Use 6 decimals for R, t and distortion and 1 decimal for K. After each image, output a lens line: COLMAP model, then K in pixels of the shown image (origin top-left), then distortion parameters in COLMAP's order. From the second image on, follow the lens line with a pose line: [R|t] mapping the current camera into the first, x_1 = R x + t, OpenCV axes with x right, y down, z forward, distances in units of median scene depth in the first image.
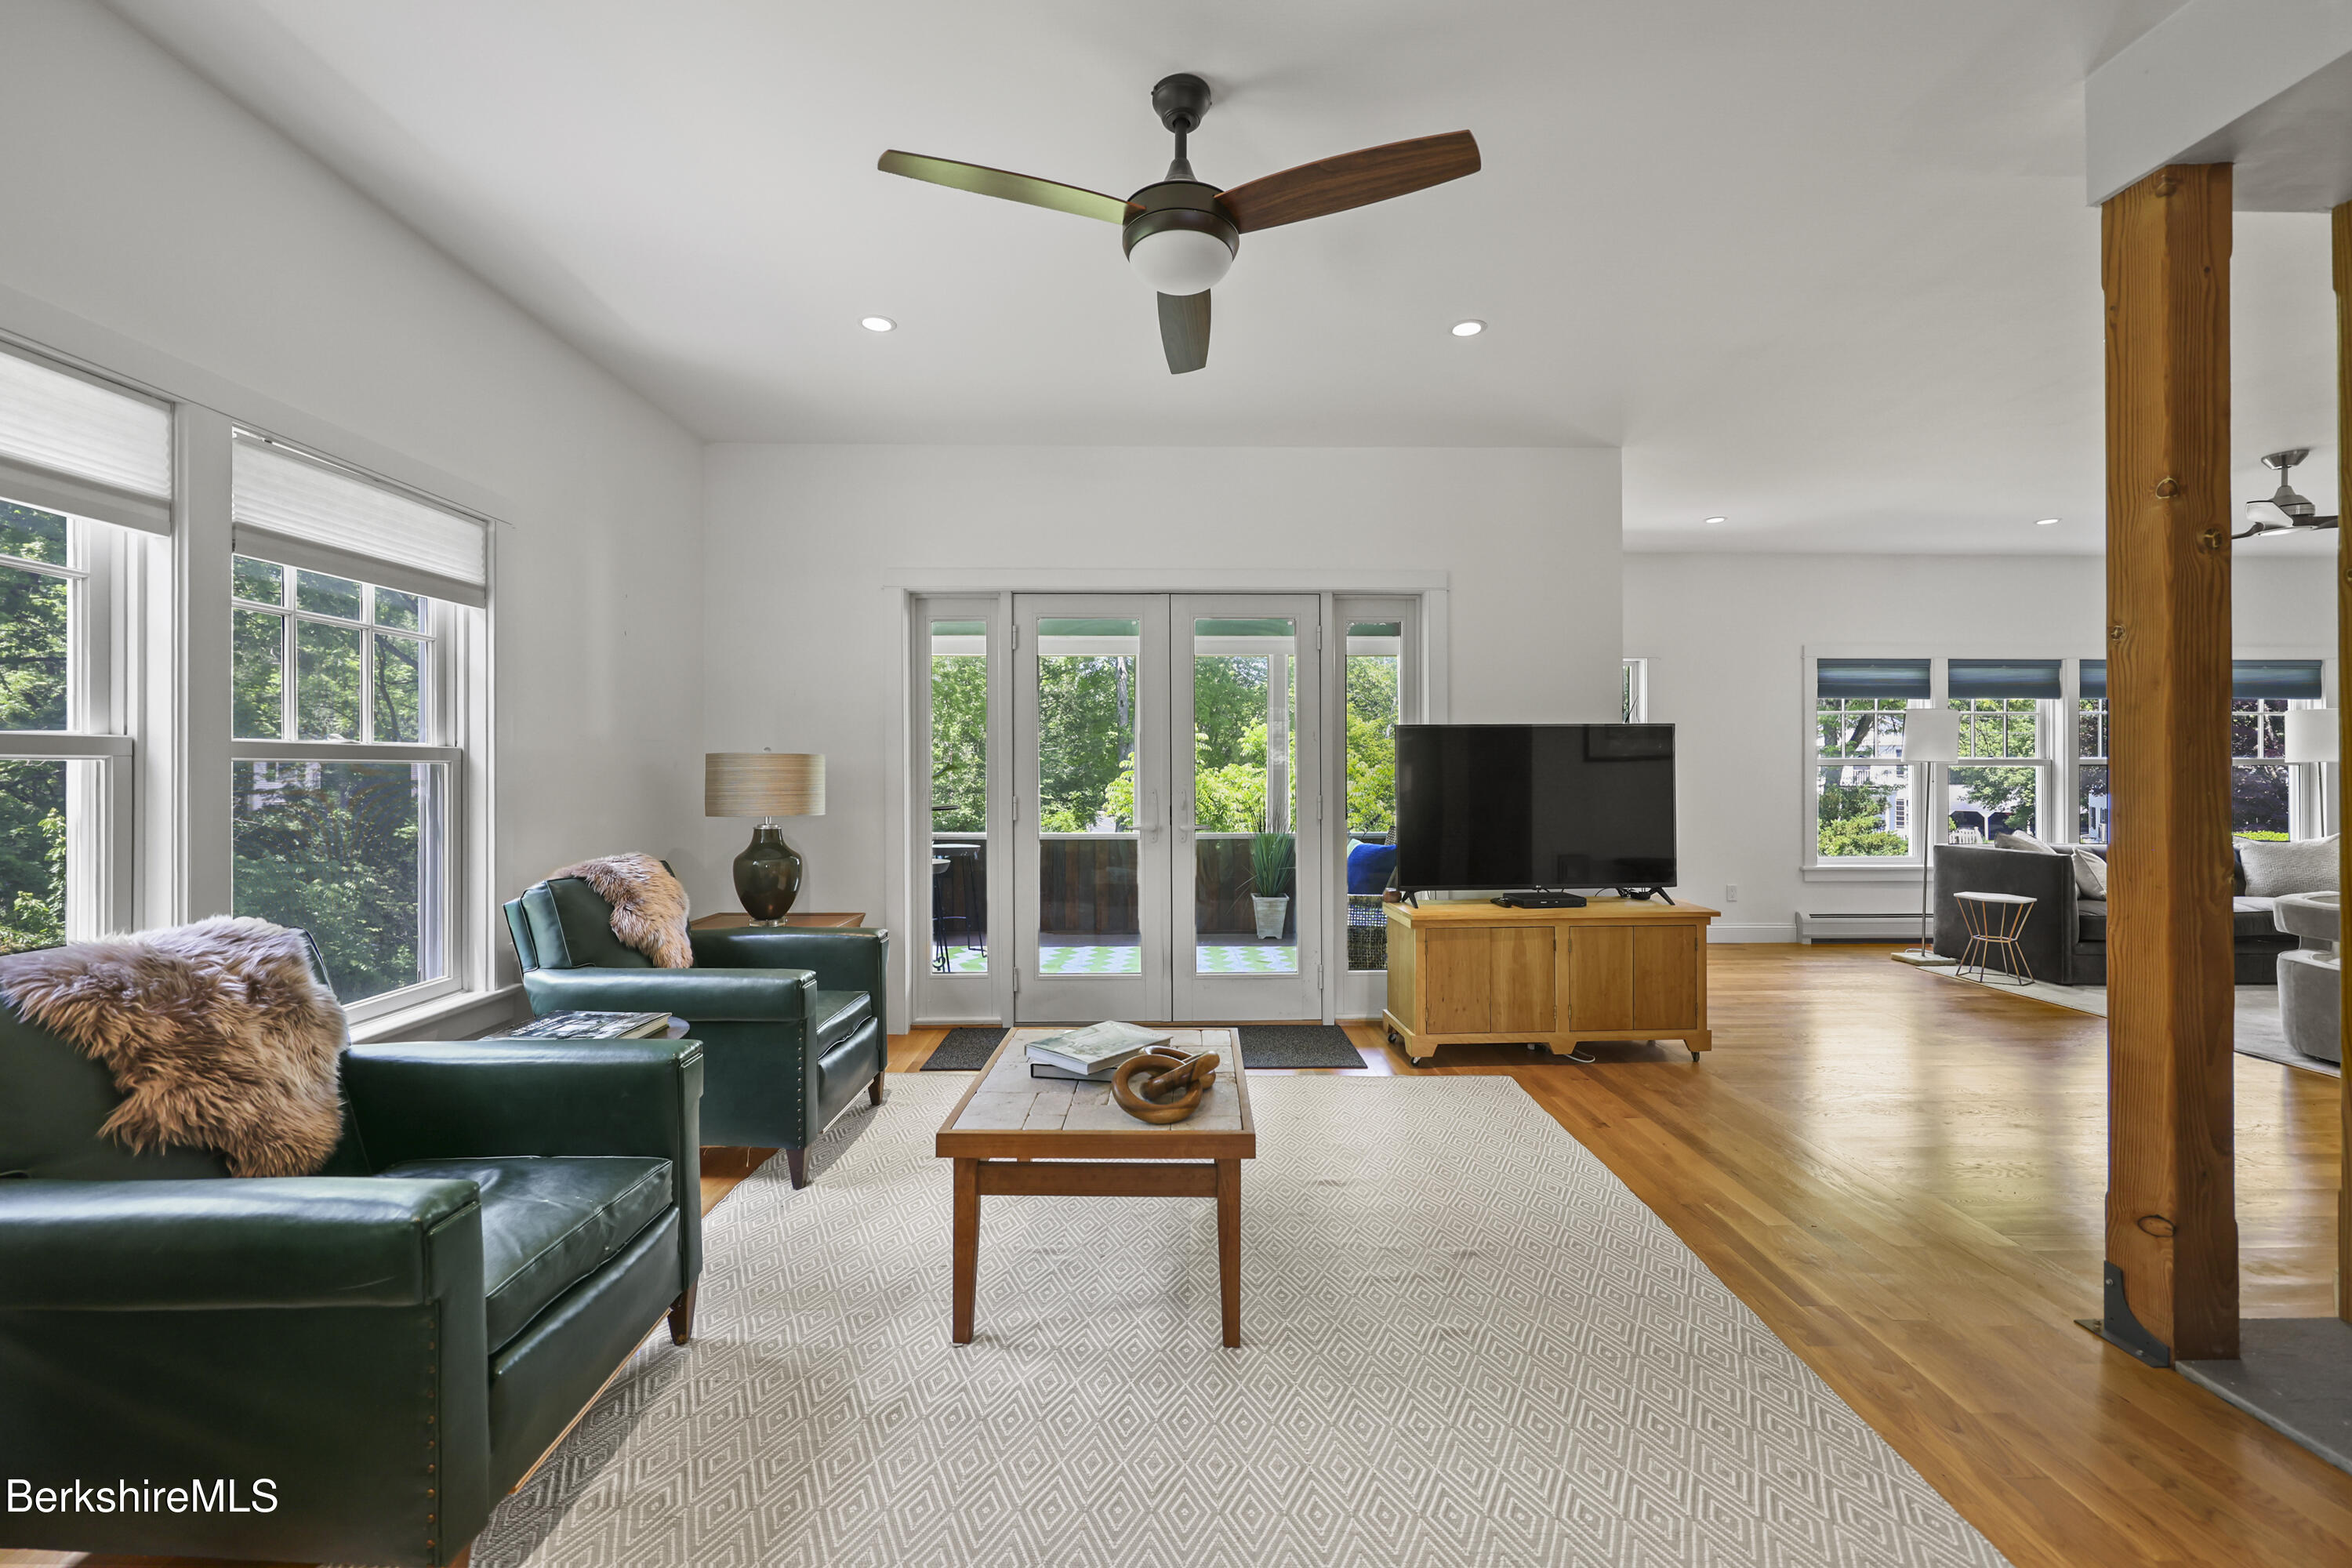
lens RADIAL K [[948.7, 0, 1178.7], [0, 948.7, 767.3], [0, 0, 1]] dist [0.000364, 0.000042]
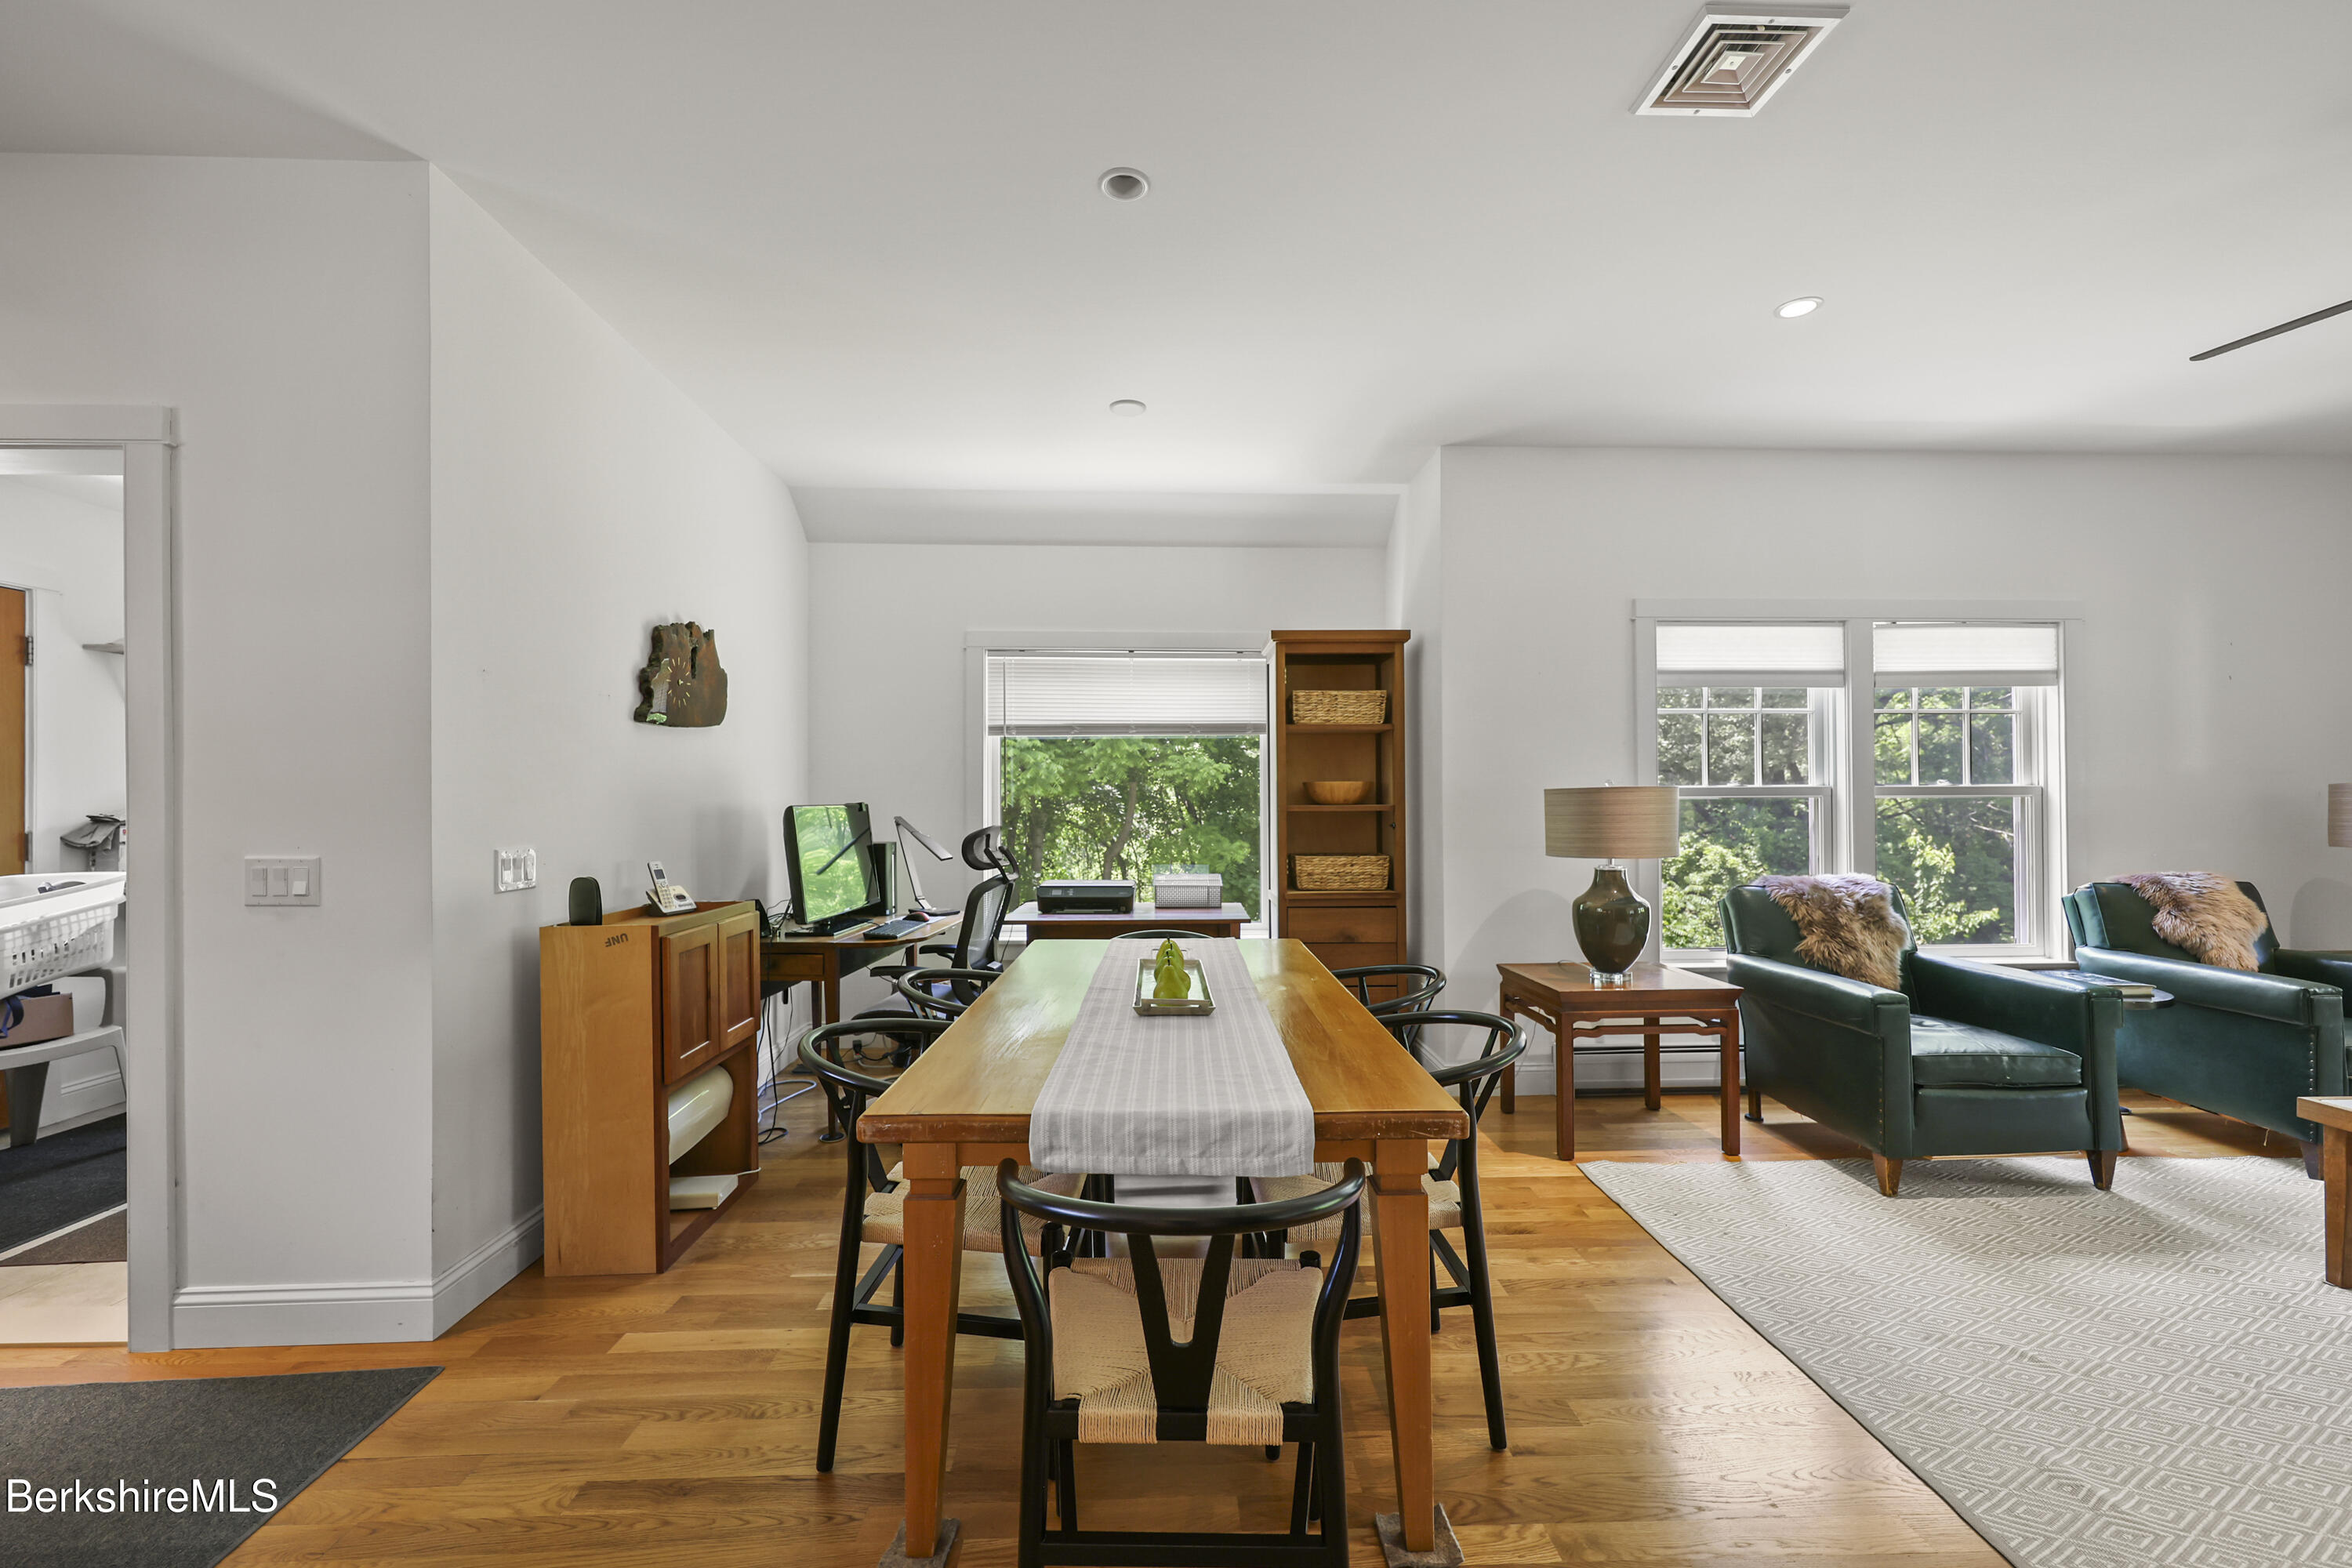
lens RADIAL K [[948.7, 0, 1167.8], [0, 948.7, 799.7], [0, 0, 1]] dist [0.000364, 0.000042]
pose [[0.006361, -0.004519, -0.999970, 0.647556], [0.007112, 0.999965, -0.004474, -0.002501], [0.999954, -0.007083, 0.006393, -0.312669]]
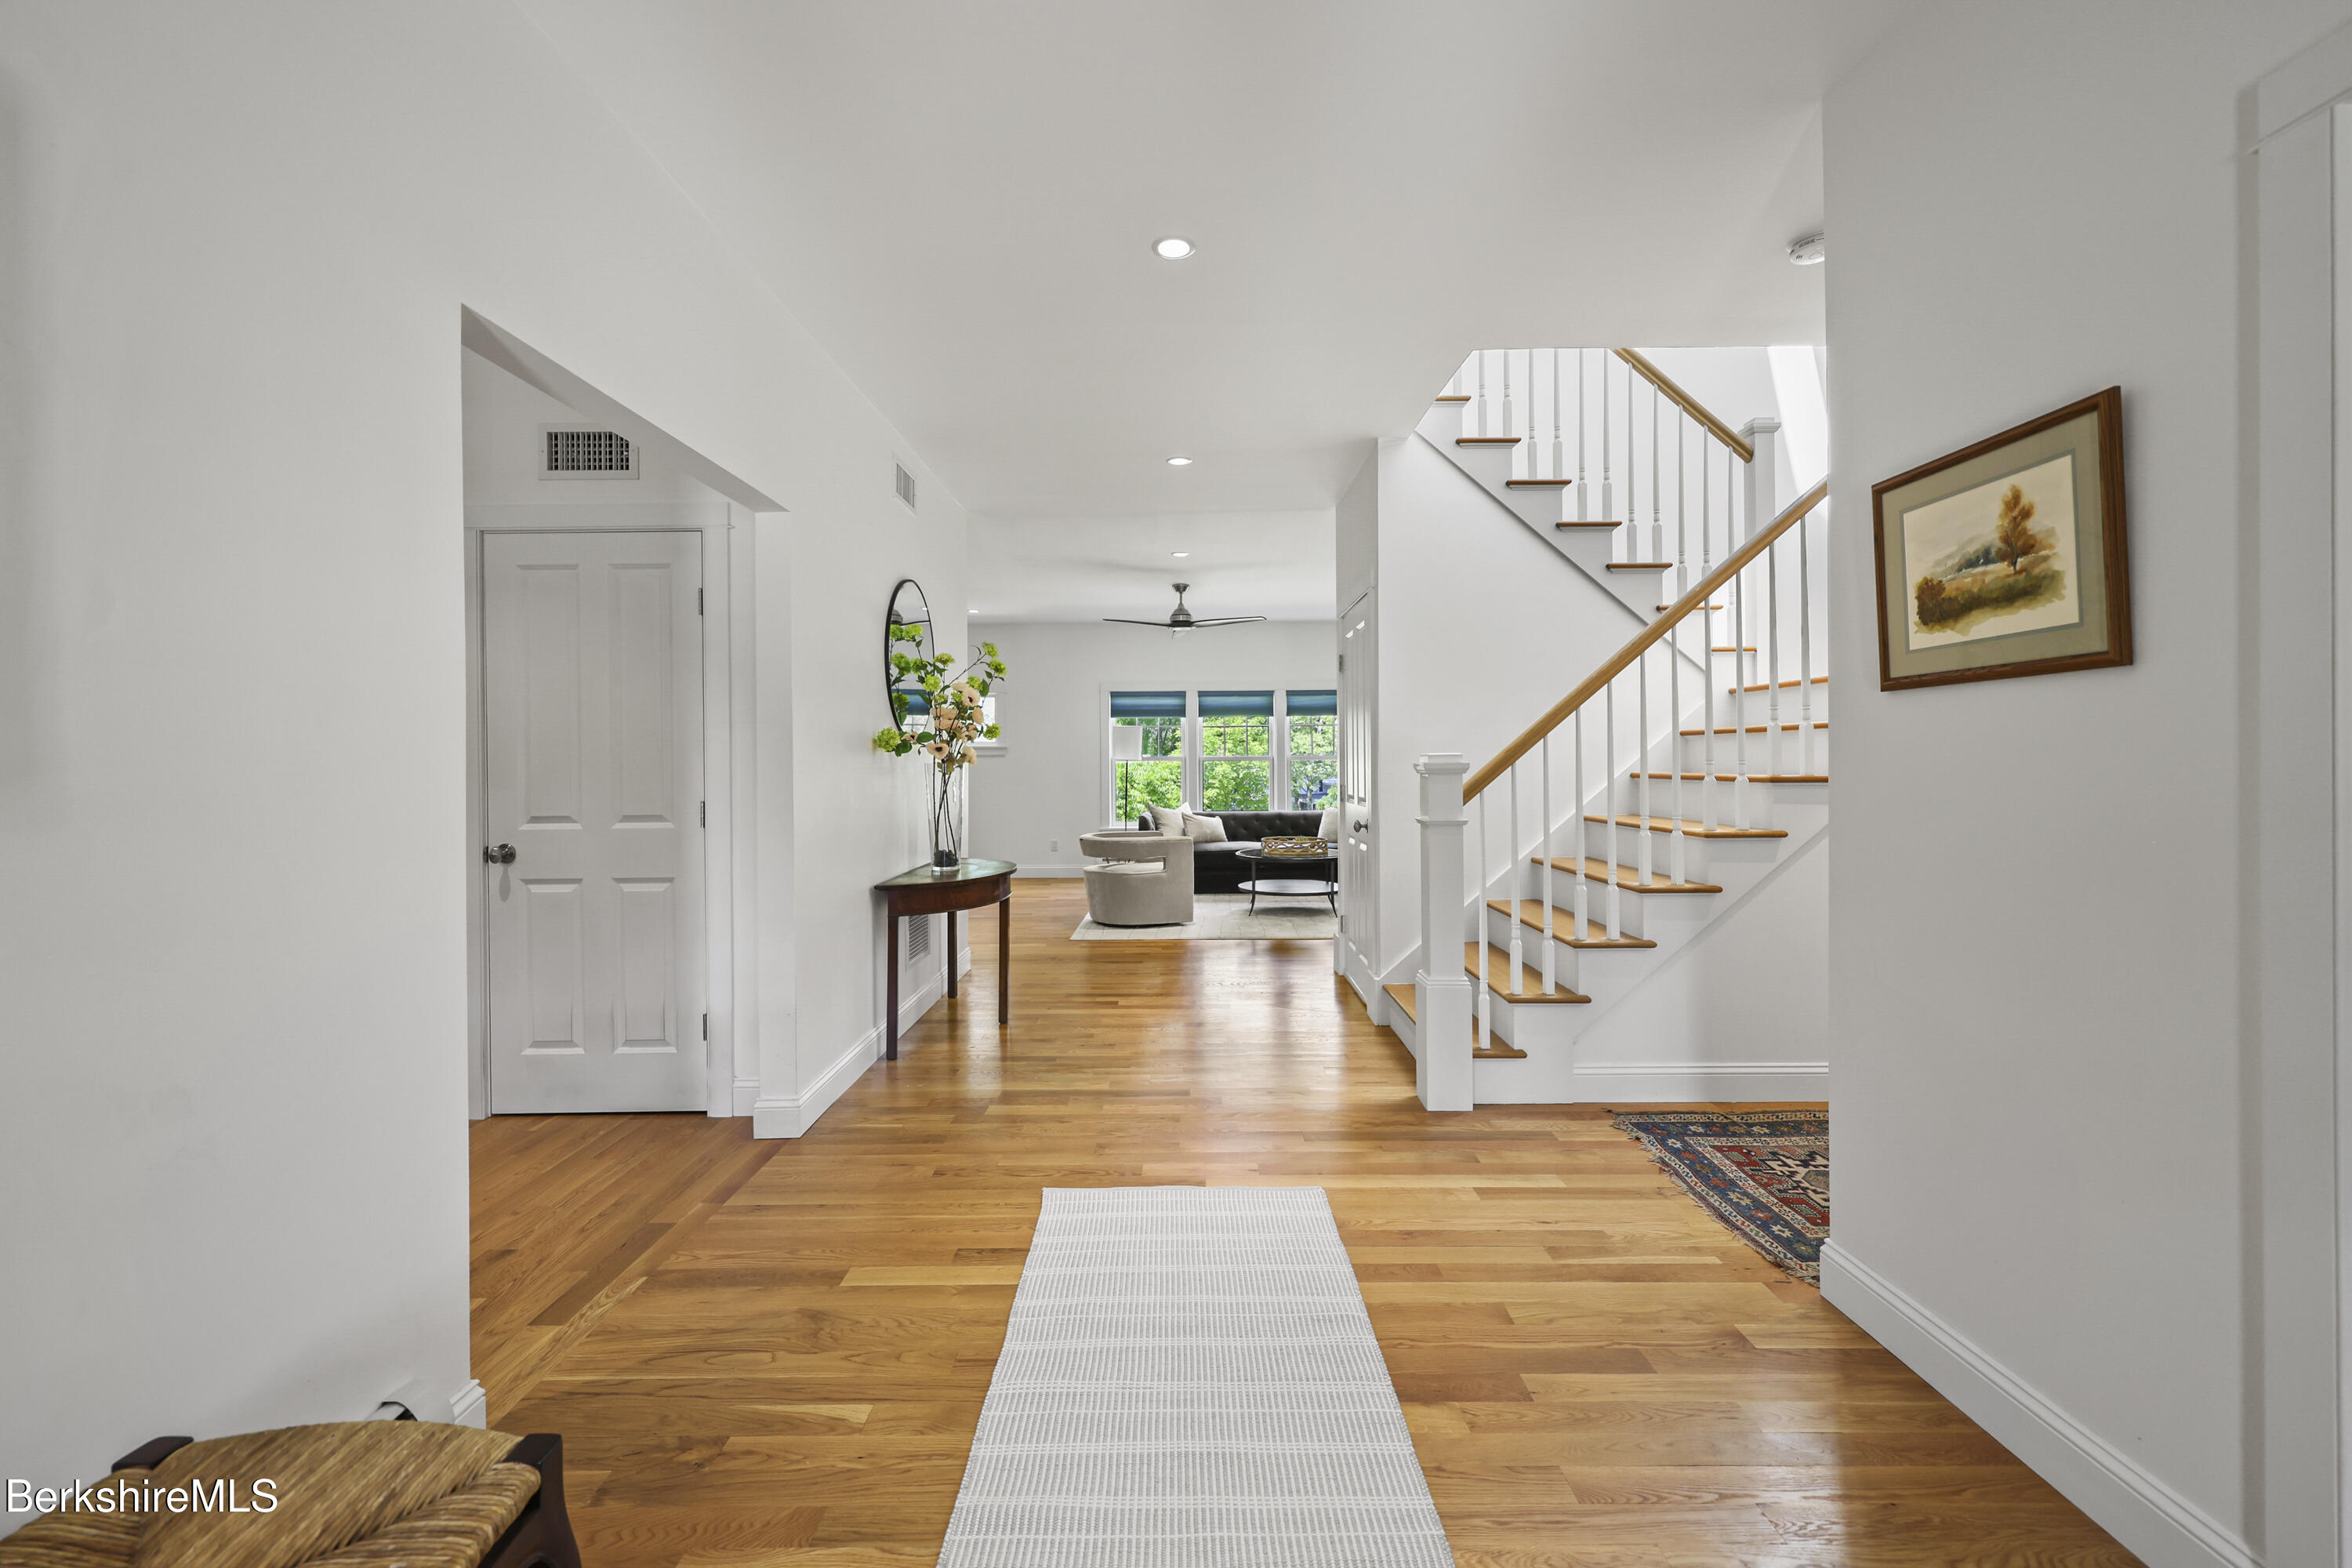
lens RADIAL K [[948.7, 0, 1171.7], [0, 948.7, 749.8], [0, 0, 1]] dist [0.000364, 0.000042]
pose [[0.999263, -0.007170, -0.037708, 1.927147], [0.006739, 0.999911, -0.011544, -0.006894], [0.037787, 0.011281, 0.999222, -1.190353]]
